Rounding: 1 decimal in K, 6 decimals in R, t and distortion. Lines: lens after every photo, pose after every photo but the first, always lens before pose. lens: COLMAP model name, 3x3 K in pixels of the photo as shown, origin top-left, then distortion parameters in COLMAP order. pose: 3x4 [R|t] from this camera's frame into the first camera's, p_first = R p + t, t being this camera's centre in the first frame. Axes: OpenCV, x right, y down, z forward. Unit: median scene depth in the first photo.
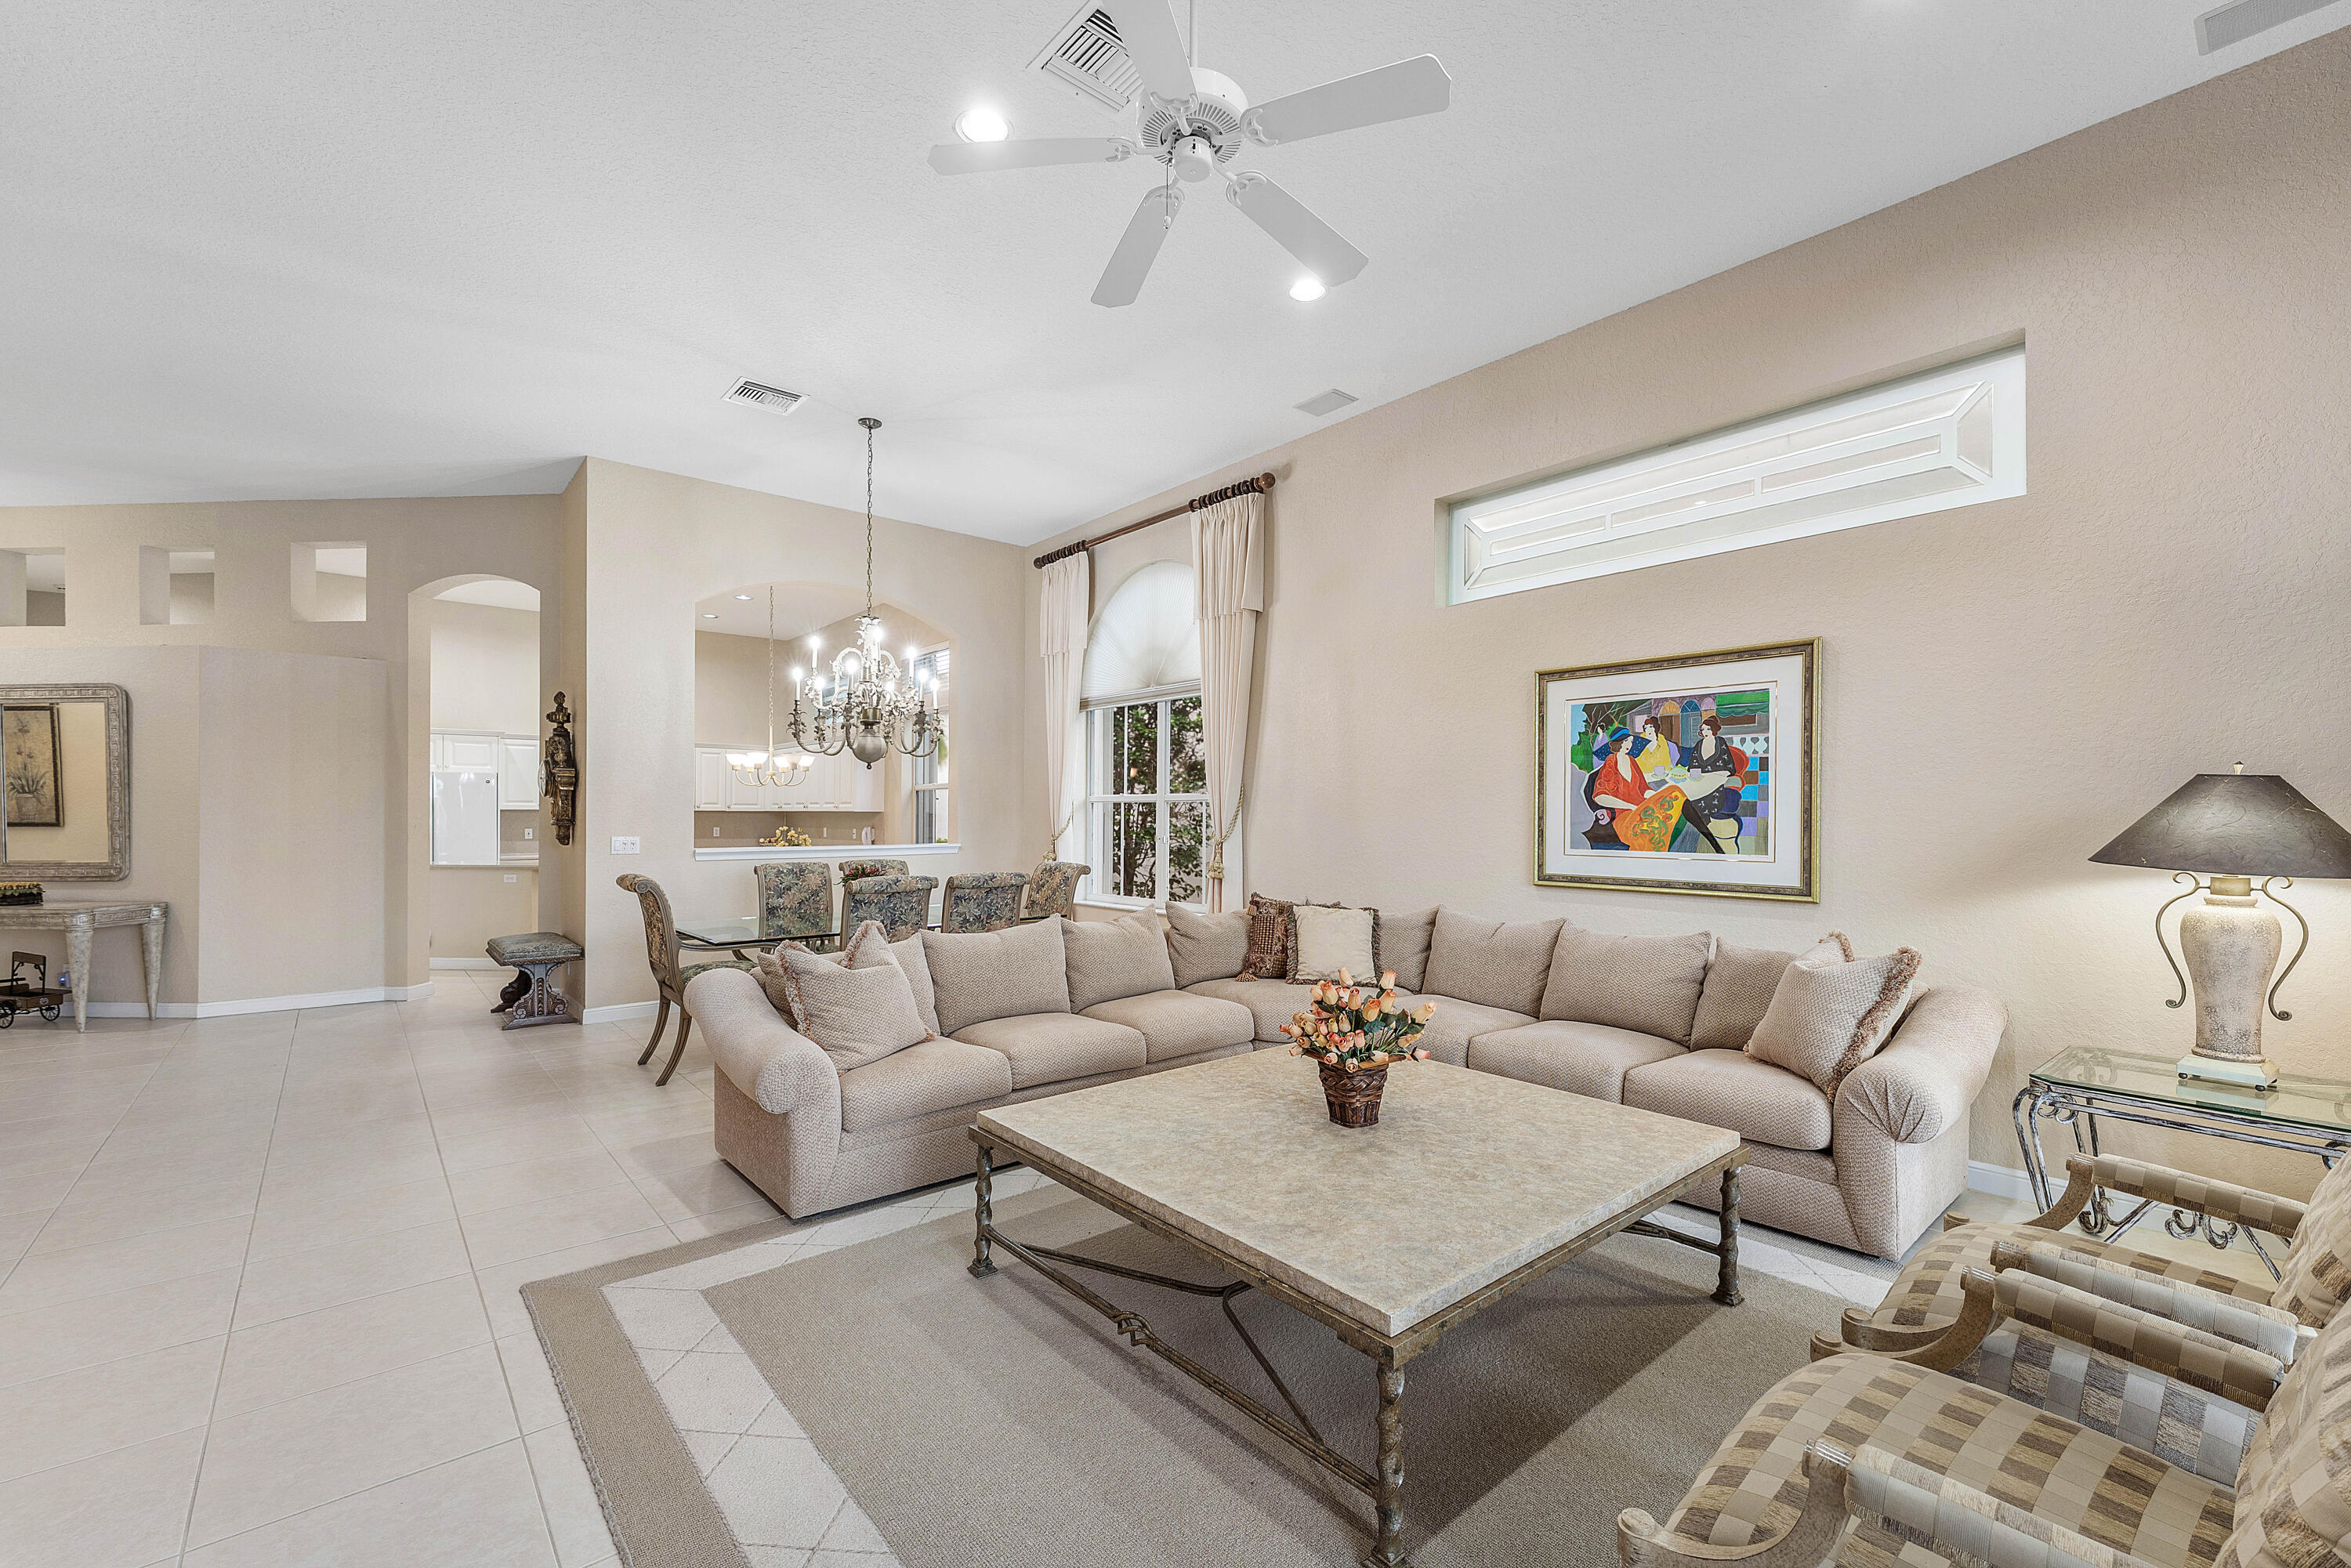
lens RADIAL K [[985.2, 0, 1164.0], [0, 985.2, 819.1], [0, 0, 1]] dist [-0.001521, -0.000237]
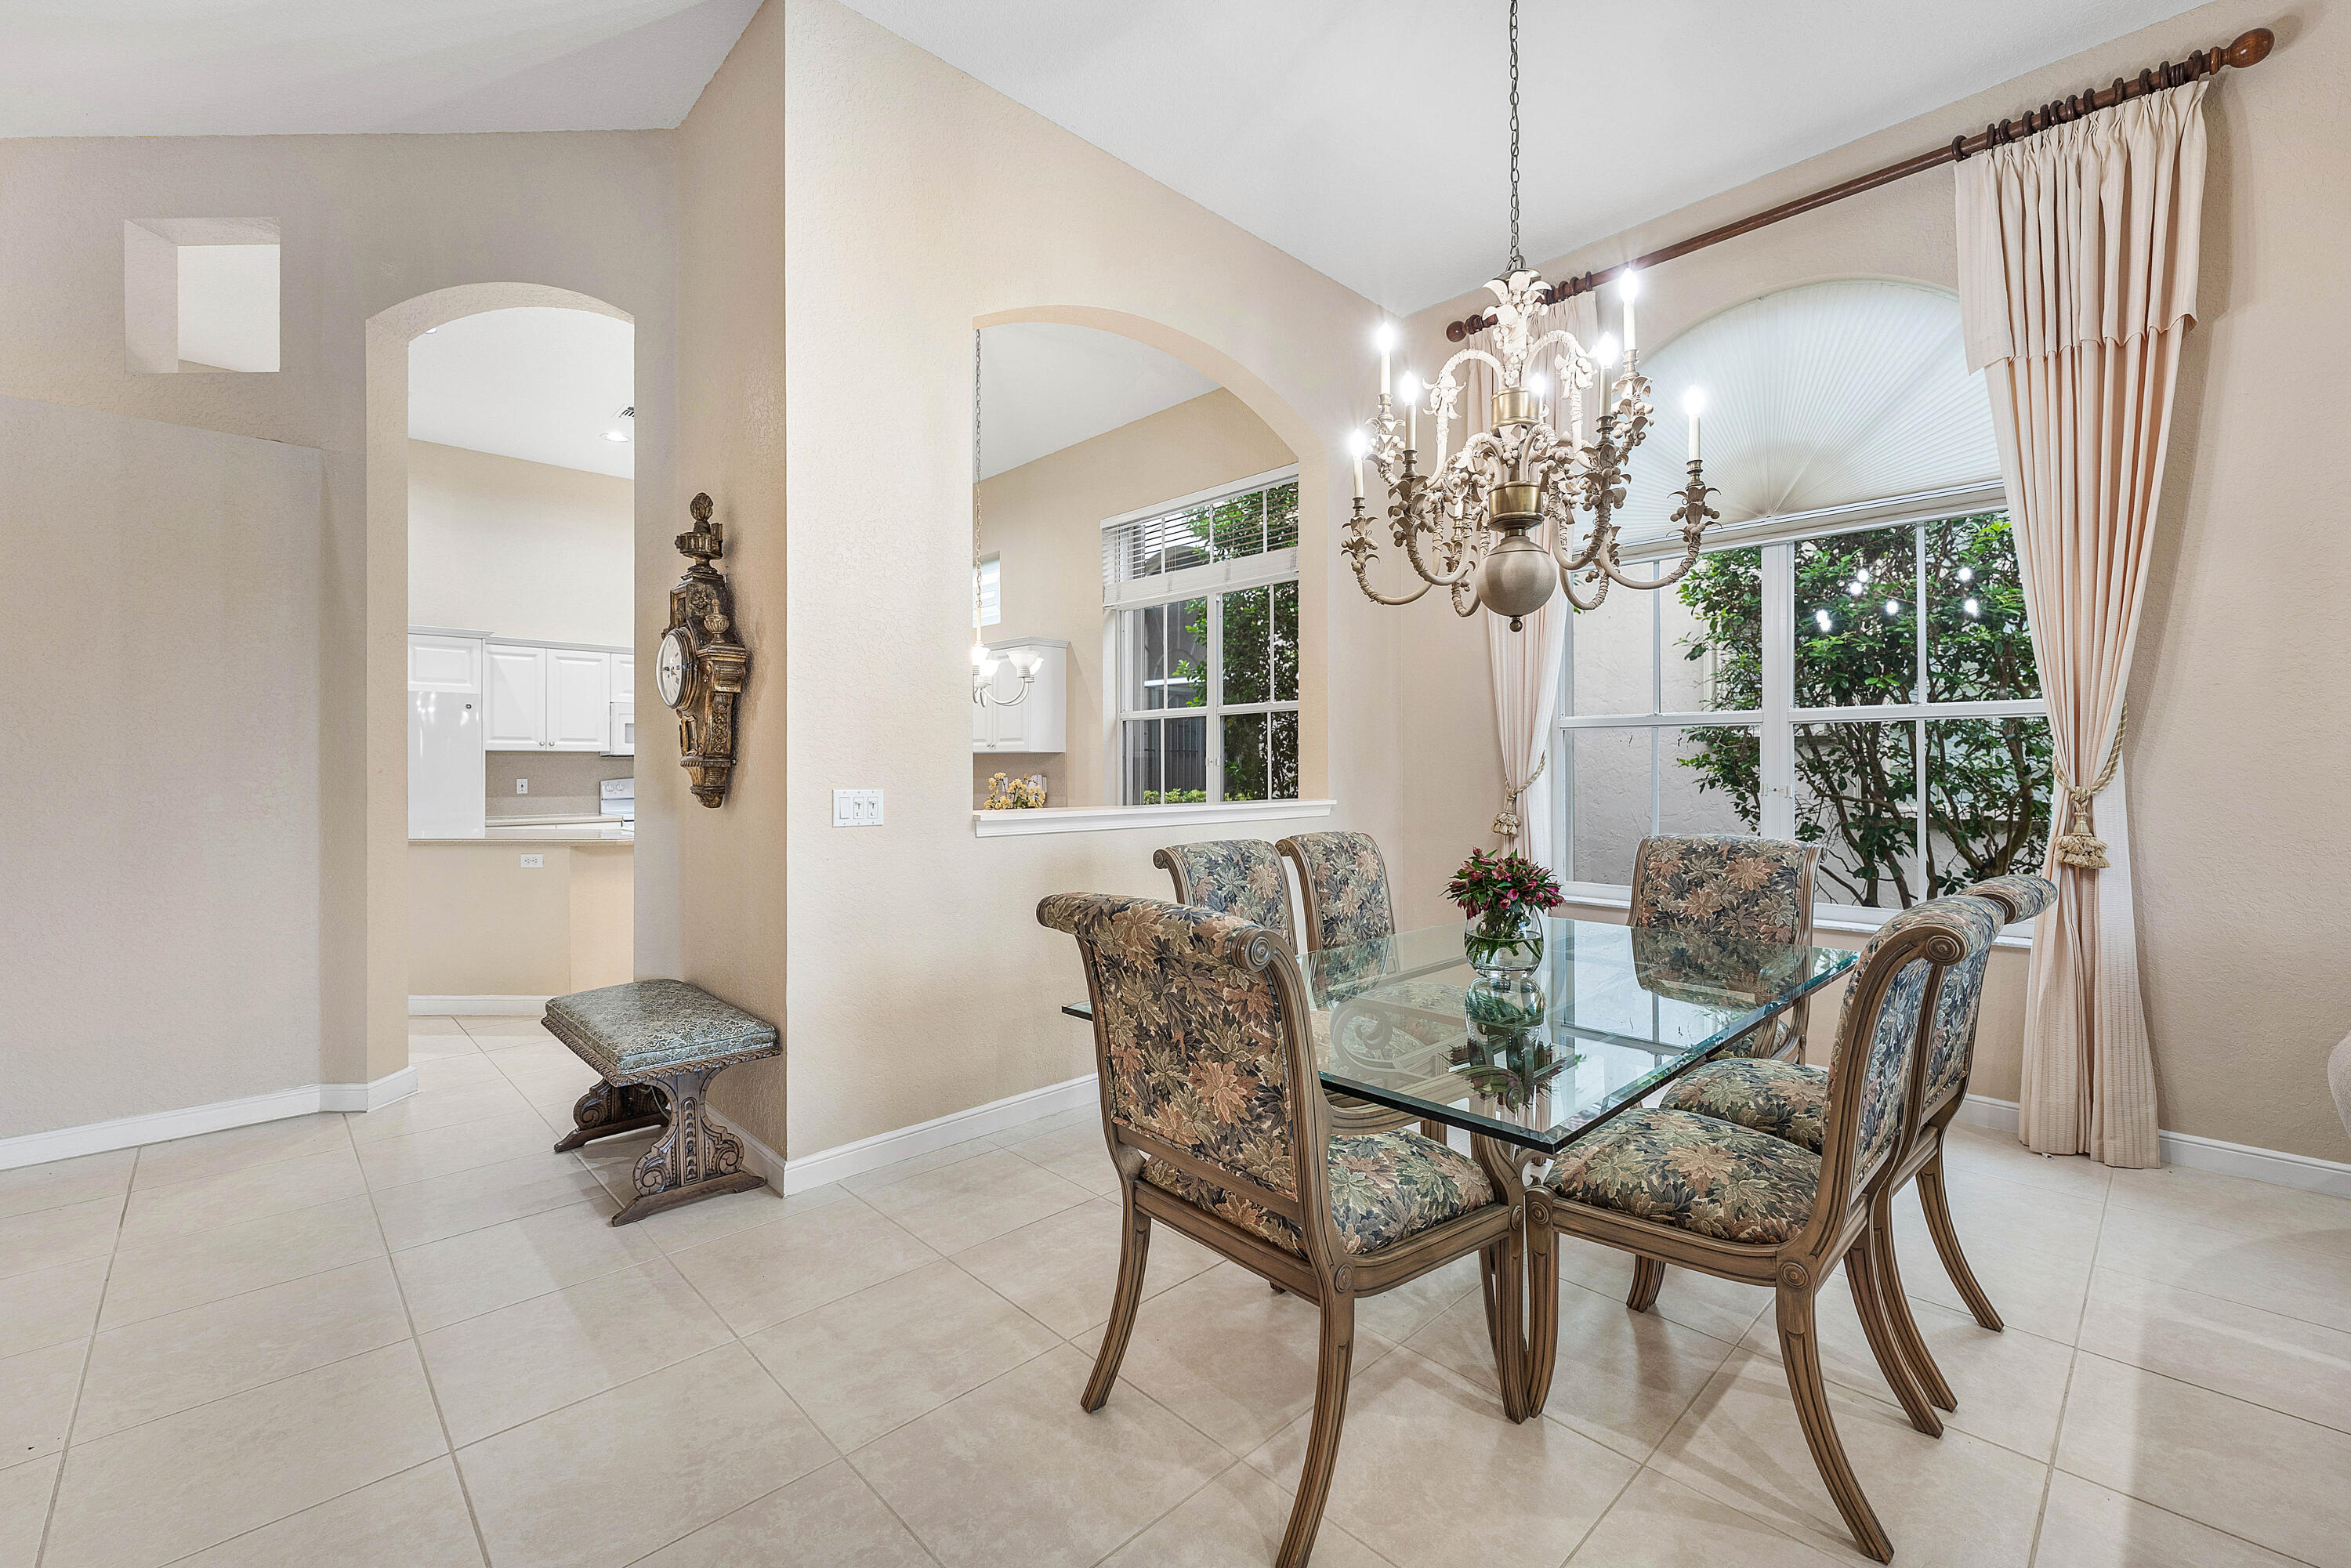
lens RADIAL K [[990.7, 0, 1182.1], [0, 990.7, 773.0], [0, 0, 1]] dist [0.000155, 0.000097]
pose [[0.997858, -0.003230, 0.065337, -0.434192], [0.002996, 0.999989, 0.003671, 0.008782], [-0.065348, -0.003467, 0.997857, 0.525279]]
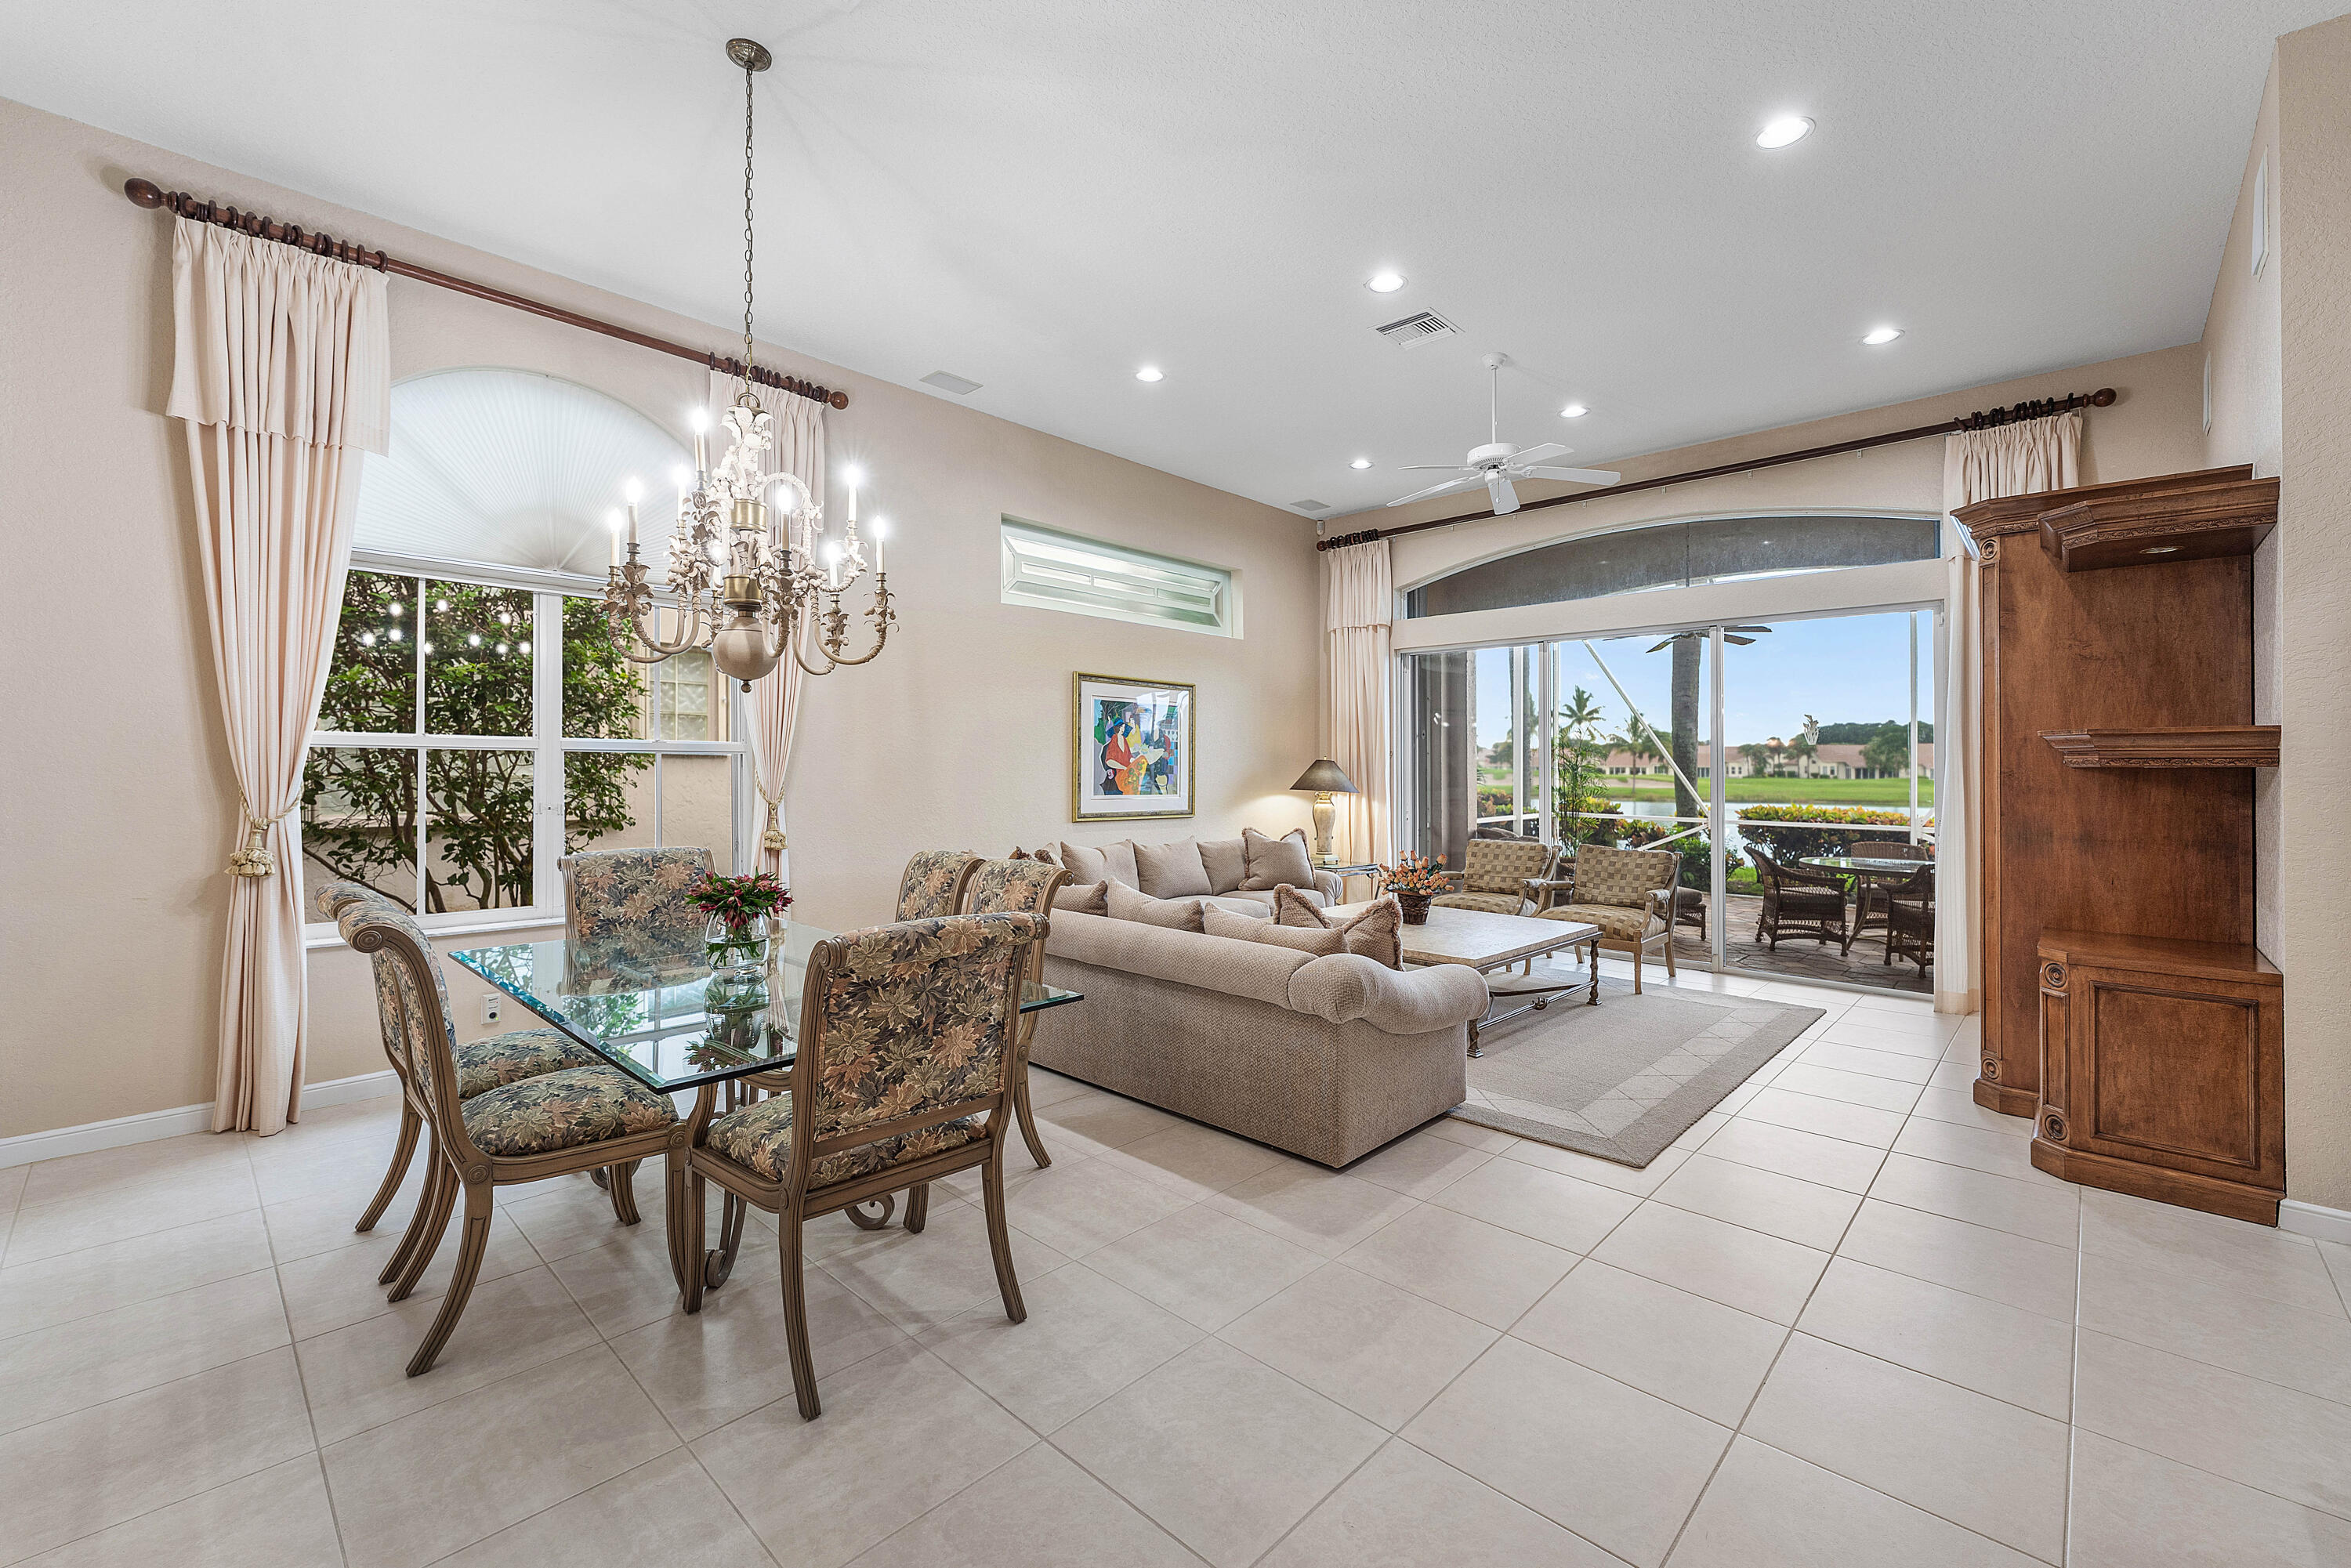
lens RADIAL K [[966.5, 0, 1197.9], [0, 966.5, 789.6], [0, 0, 1]] dist [-0.001087, -0.000555]
pose [[-0.121959, -0.022925, 0.992270, -0.780152], [-0.002770, 0.999737, 0.022757, -0.009049], [-0.992531, 0.000026, -0.121990, 0.749858]]
